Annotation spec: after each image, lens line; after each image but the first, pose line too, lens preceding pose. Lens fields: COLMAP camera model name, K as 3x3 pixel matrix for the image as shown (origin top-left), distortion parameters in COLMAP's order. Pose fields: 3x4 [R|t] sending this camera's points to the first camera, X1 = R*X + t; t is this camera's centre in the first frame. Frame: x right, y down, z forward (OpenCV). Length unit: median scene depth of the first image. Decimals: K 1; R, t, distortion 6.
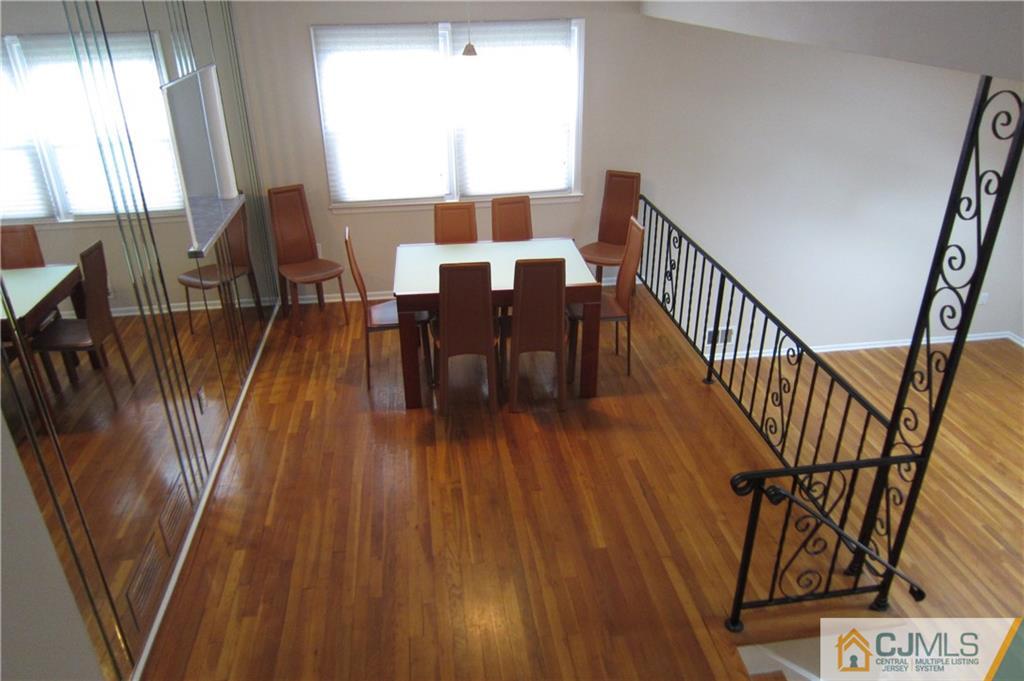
lens RADIAL K [[735.7, 0, 511.9], [0, 735.7, 346.5], [0, 0, 1]] dist [-0.042332, 0.028972]
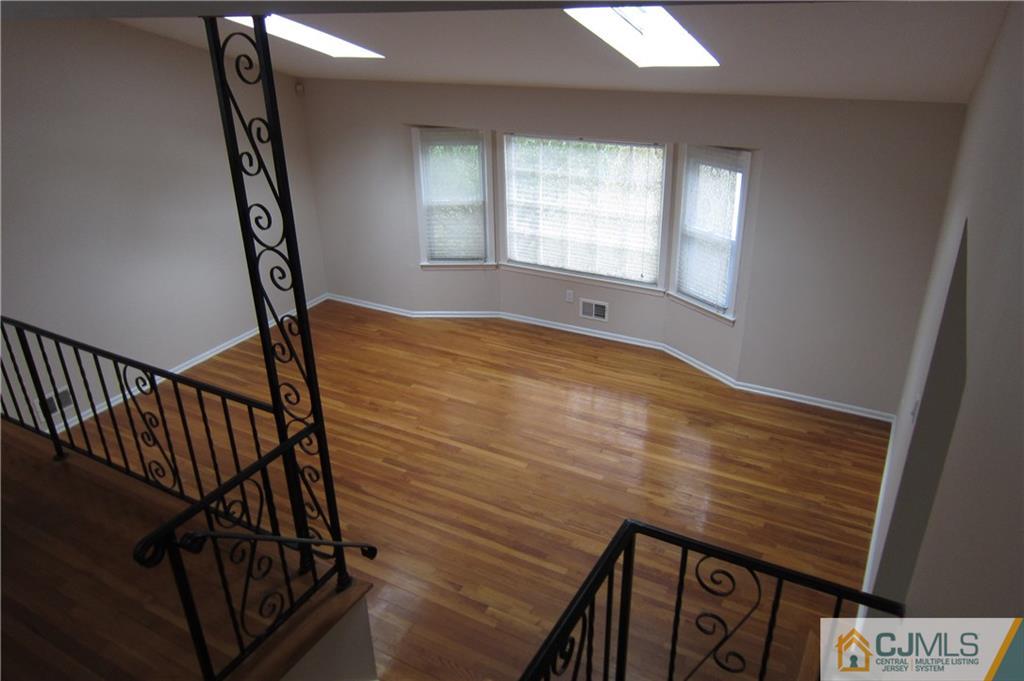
lens RADIAL K [[735.7, 0, 515.4], [0, 735.7, 341.9], [0, 0, 1]] dist [-0.042332, 0.028972]
pose [[0.599465, -0.346111, 0.721699, 0.055200], [0.372581, 0.918692, 0.131108, 0.020386], [-0.708396, 0.190297, 0.679678, 0.123311]]
